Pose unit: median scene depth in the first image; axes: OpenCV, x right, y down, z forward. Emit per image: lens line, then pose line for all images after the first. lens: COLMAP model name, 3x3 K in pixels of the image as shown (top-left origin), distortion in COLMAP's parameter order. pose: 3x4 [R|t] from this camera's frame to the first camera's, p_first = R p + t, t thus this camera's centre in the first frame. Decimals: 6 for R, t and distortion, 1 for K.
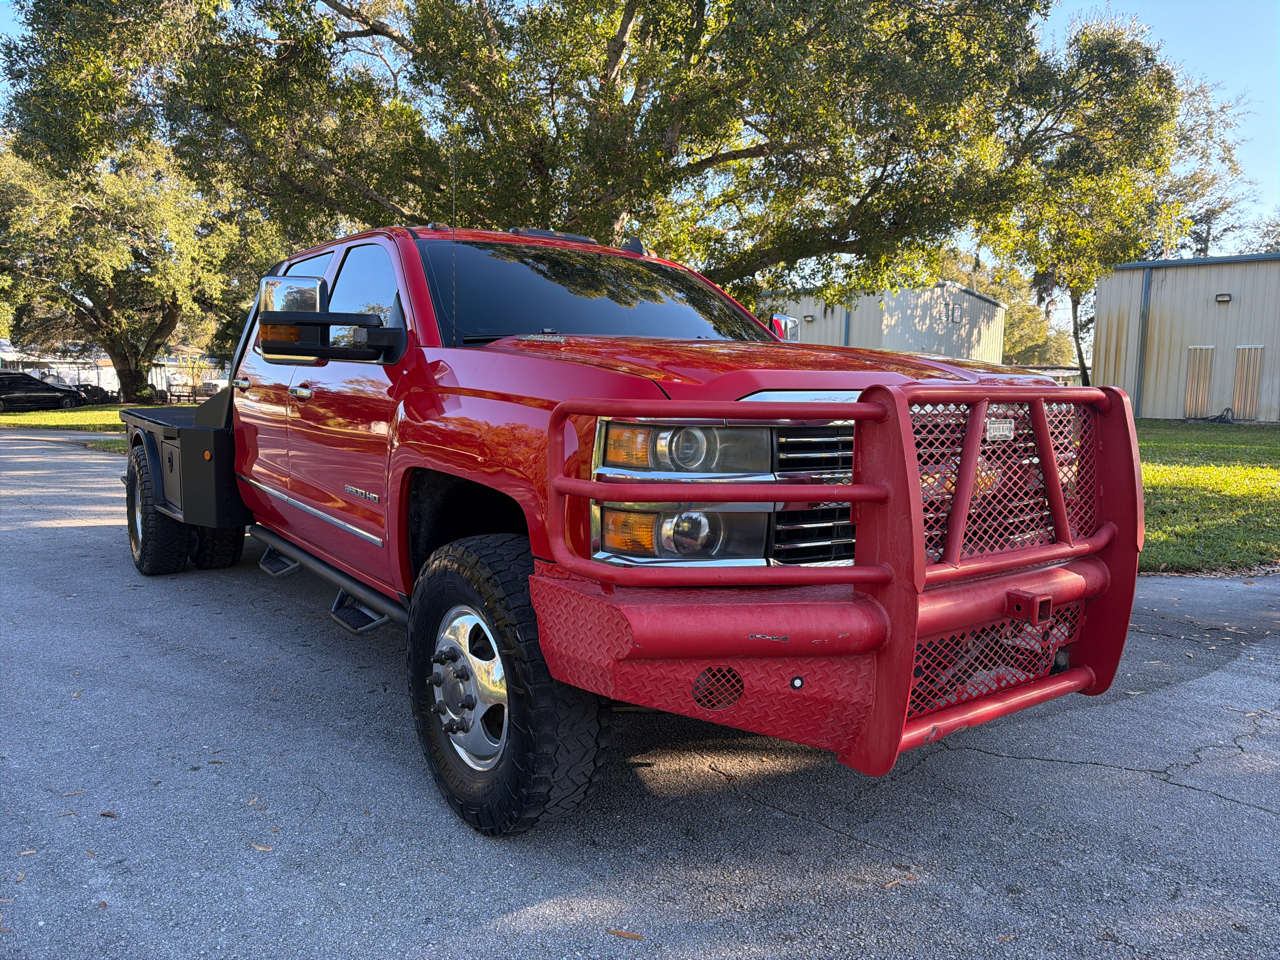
lens RADIAL K [[903.5, 0, 632.2], [0, 903.5, 487.1], [0, 0, 1]] dist [0.033341, -0.039519]
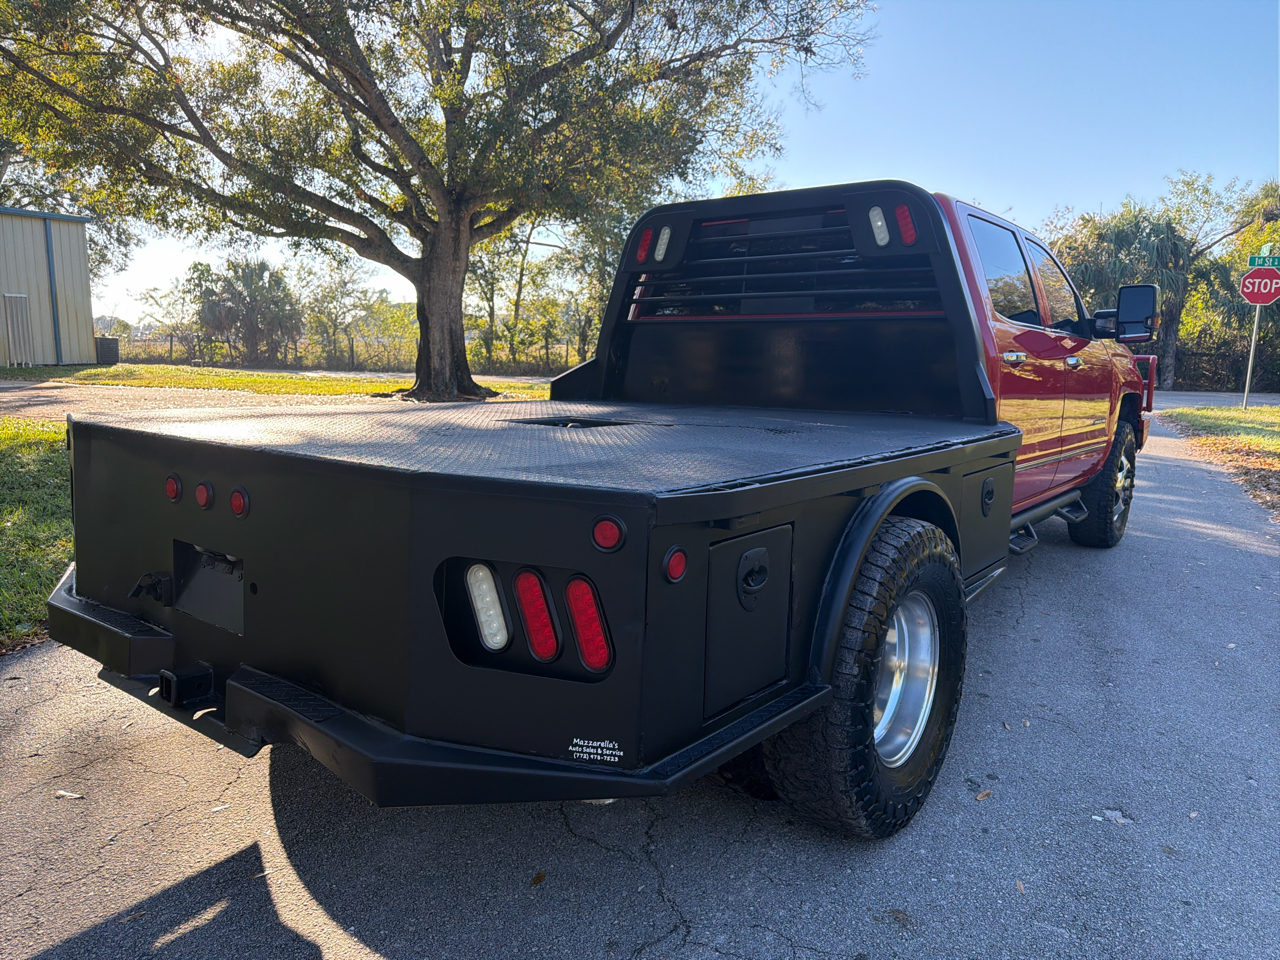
lens RADIAL K [[903.5, 0, 645.9], [0, 903.5, 484.2], [0, 0, 1]] dist [0.033341, -0.039519]
pose [[-0.282632, -0.157623, 0.946189, -0.189889], [0.090392, 0.977641, 0.189863, -0.031121], [-0.954960, 0.139190, -0.262064, 0.259928]]
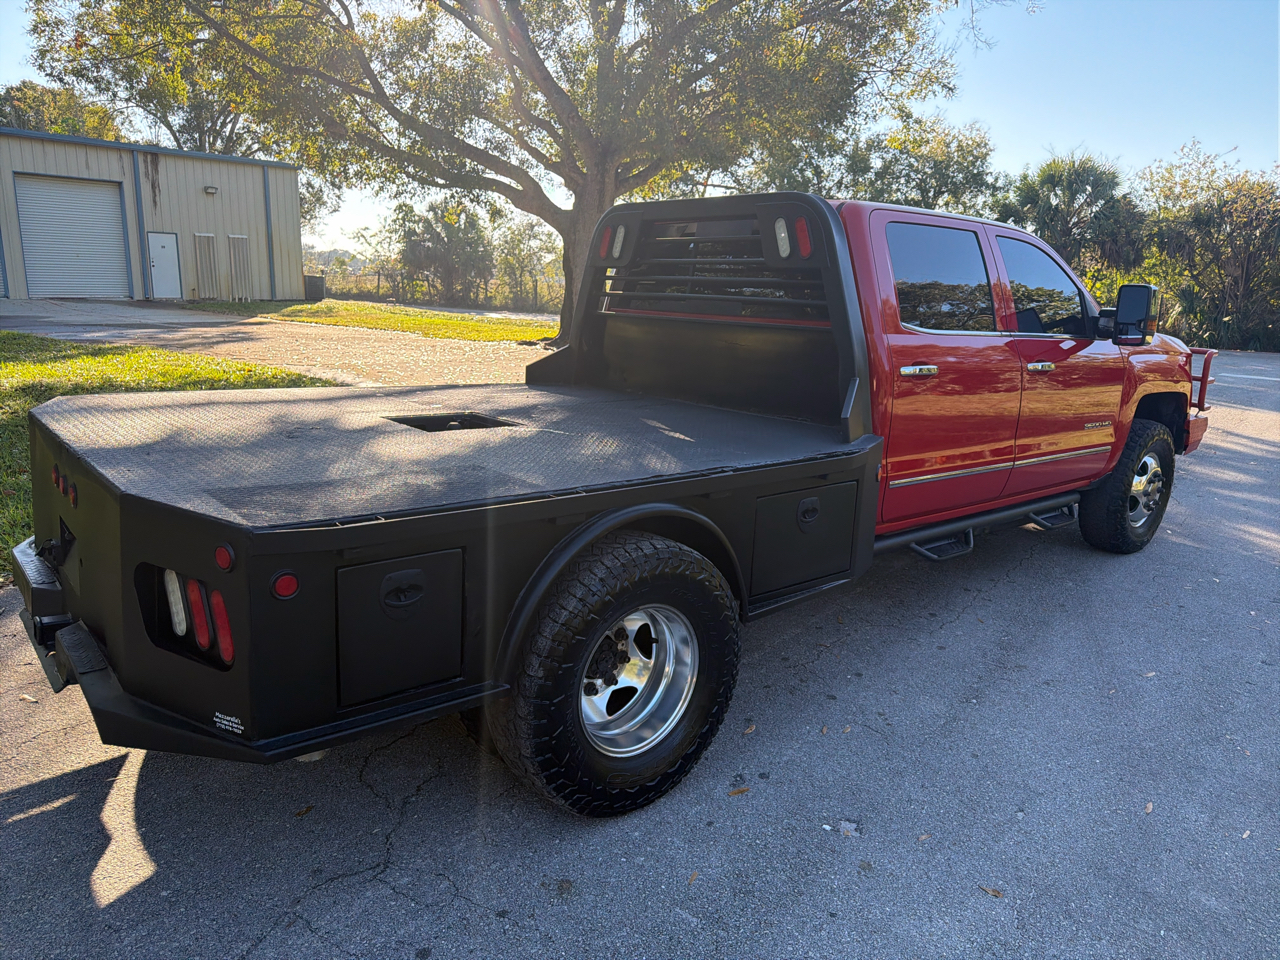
lens RADIAL K [[903.5, 0, 648.8], [0, 903.5, 489.8], [0, 0, 1]] dist [0.033341, -0.039519]
pose [[-0.076066, -0.235254, 0.968953, -0.206985], [0.076697, 0.967509, 0.240925, -0.037396], [-0.994149, 0.092642, -0.055552, 0.218075]]
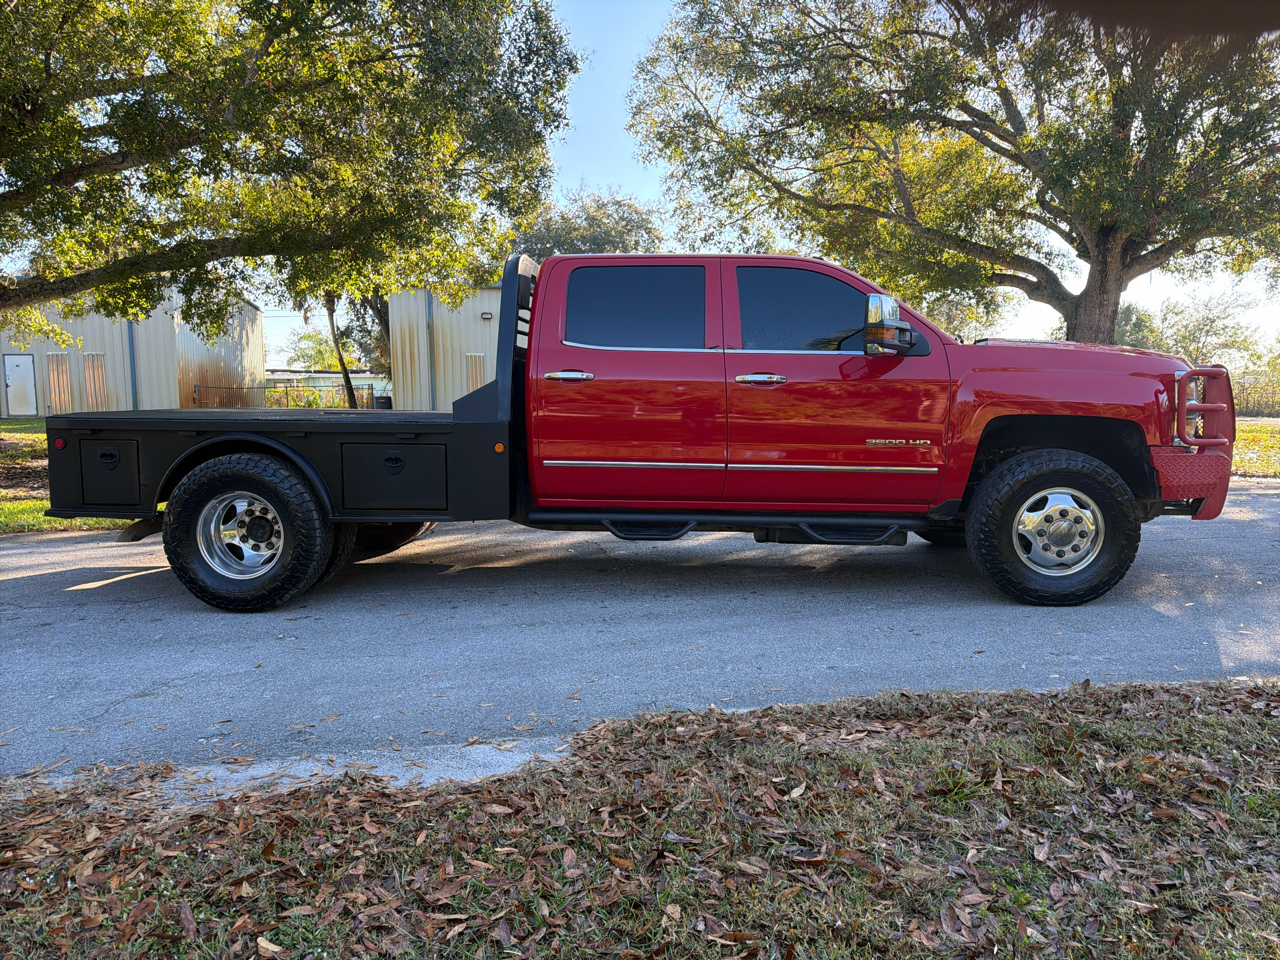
lens RADIAL K [[903.5, 0, 644.2], [0, 903.5, 488.4], [0, 0, 1]] dist [0.033341, -0.039519]
pose [[0.639776, -0.095882, 0.762557, -0.199426], [0.098155, 0.994256, 0.042665, -0.002600], [-0.762267, 0.047553, 0.645513, 0.042897]]
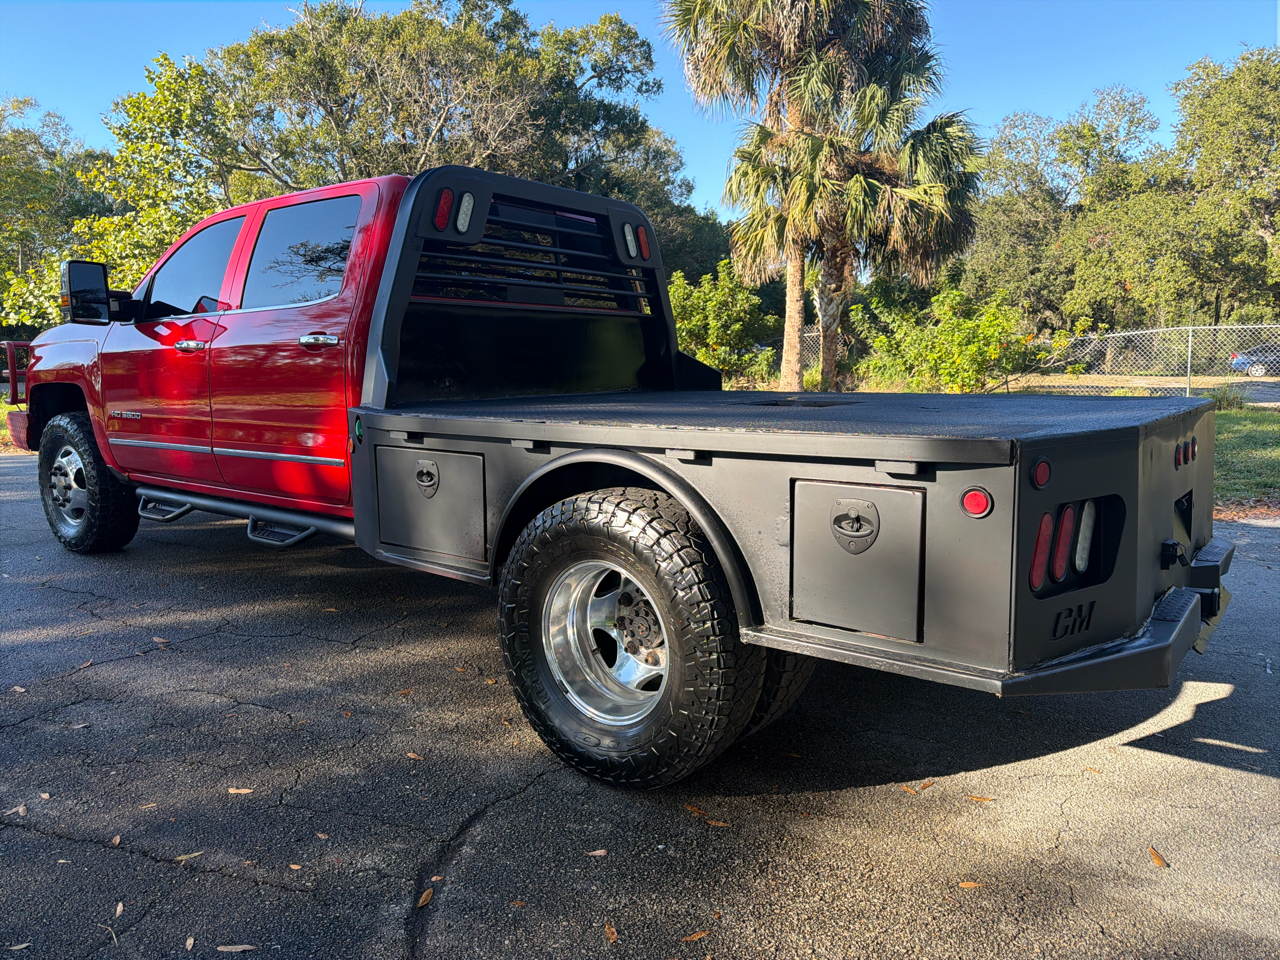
lens RADIAL K [[903.5, 0, 638.8], [0, 903.5, 482.0], [0, 0, 1]] dist [0.033341, -0.039519]
pose [[-0.960517, 0.023754, -0.277205, -0.022175], [-0.045978, 0.969097, 0.242356, -0.036990], [0.274395, 0.245532, -0.929742, 0.351587]]
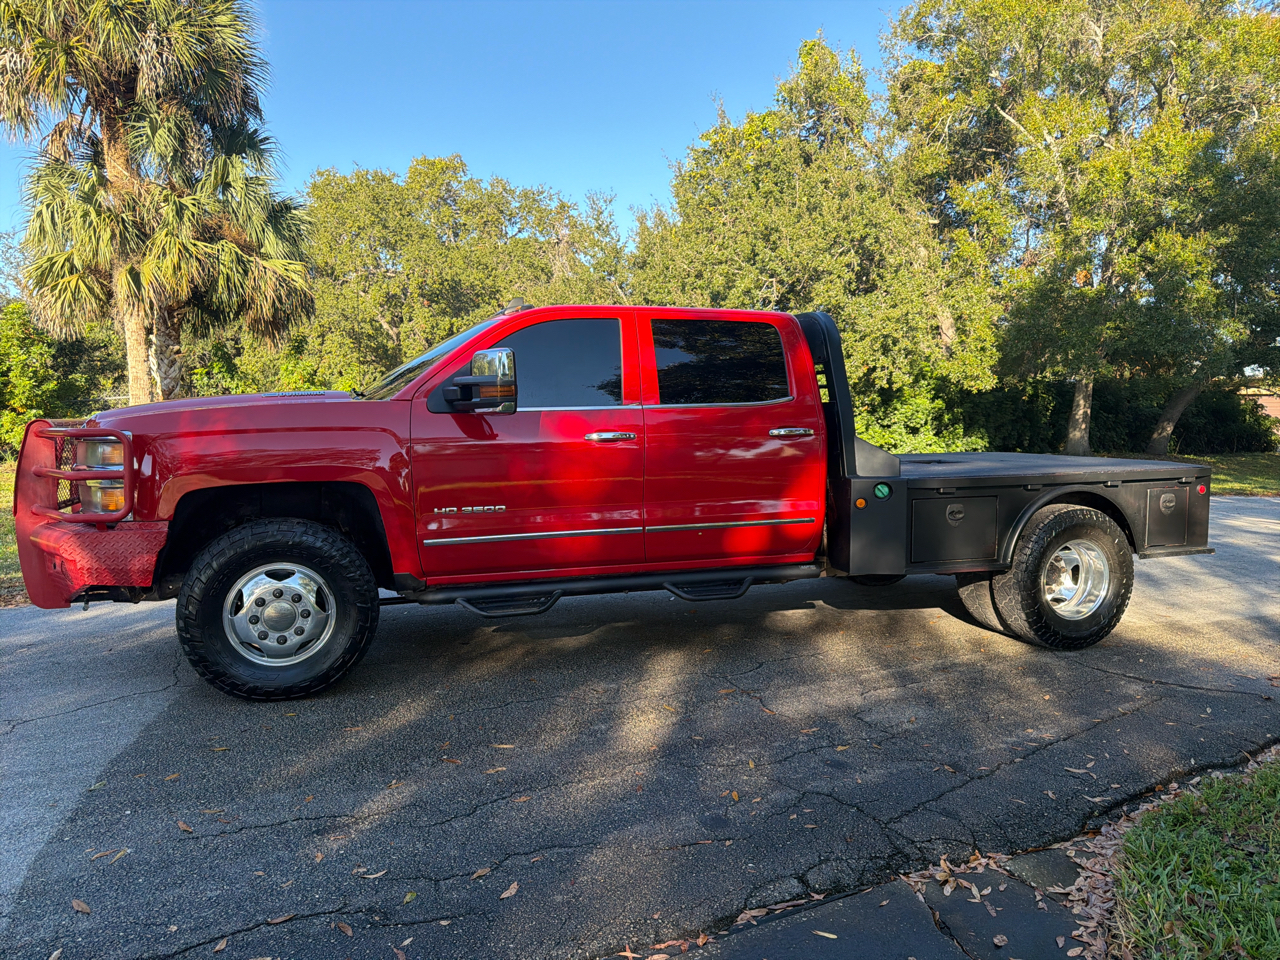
lens RADIAL K [[903.5, 0, 647.2], [0, 903.5, 483.7], [0, 0, 1]] dist [0.033341, -0.039519]
pose [[-0.290908, 0.054349, -0.955206, 0.165312], [-0.119433, 0.988513, 0.092617, -0.025711], [0.949267, 0.141026, -0.281075, 0.233847]]
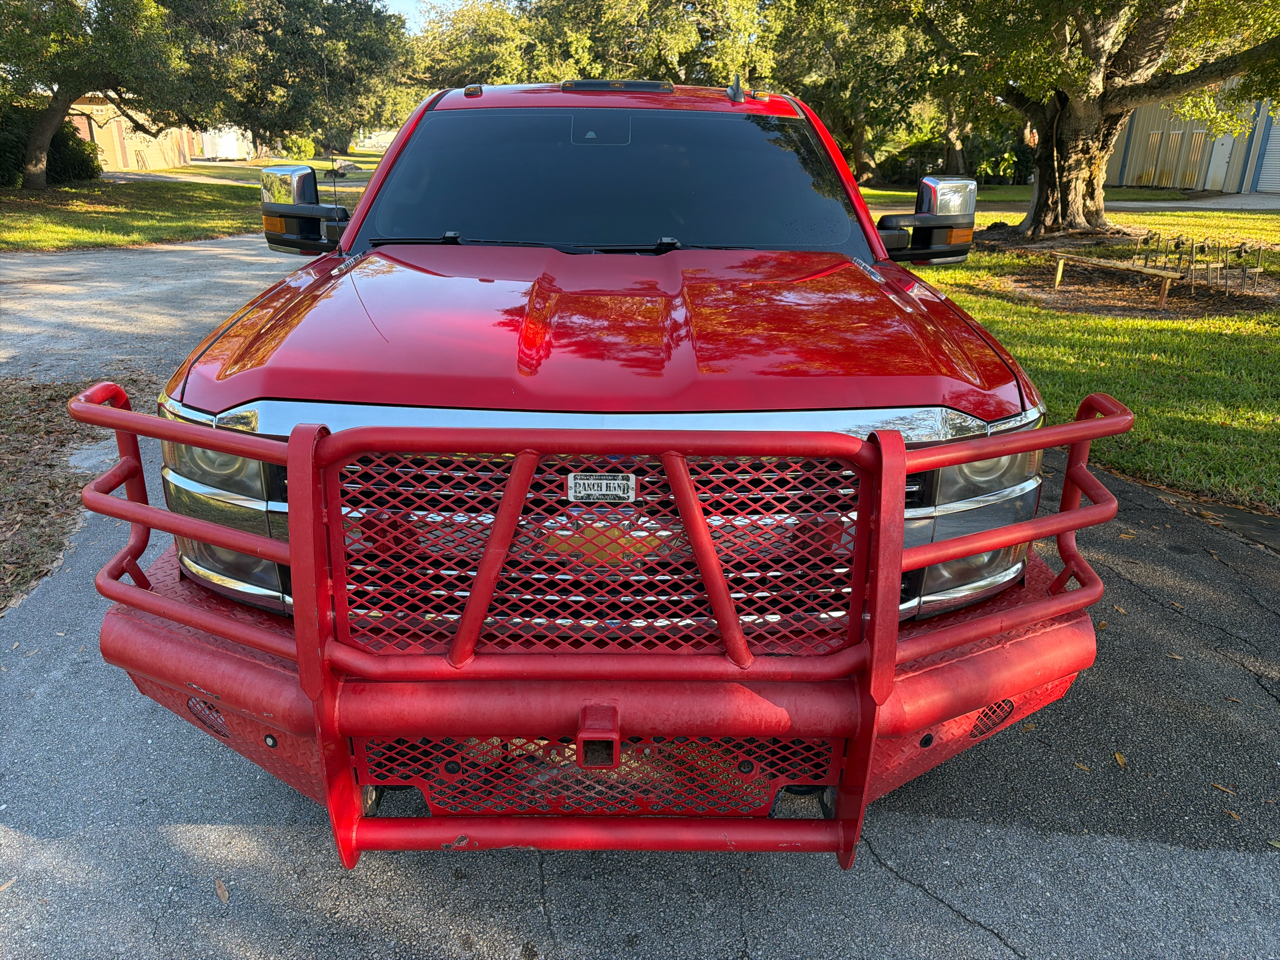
lens RADIAL K [[903.5, 0, 639.1], [0, 903.5, 483.8], [0, 0, 1]] dist [0.033341, -0.039519]
pose [[0.815680, 0.201252, -0.542368, 0.066206], [-0.068884, 0.964656, 0.254351, -0.019993], [0.574387, -0.170109, 0.800714, 0.039669]]
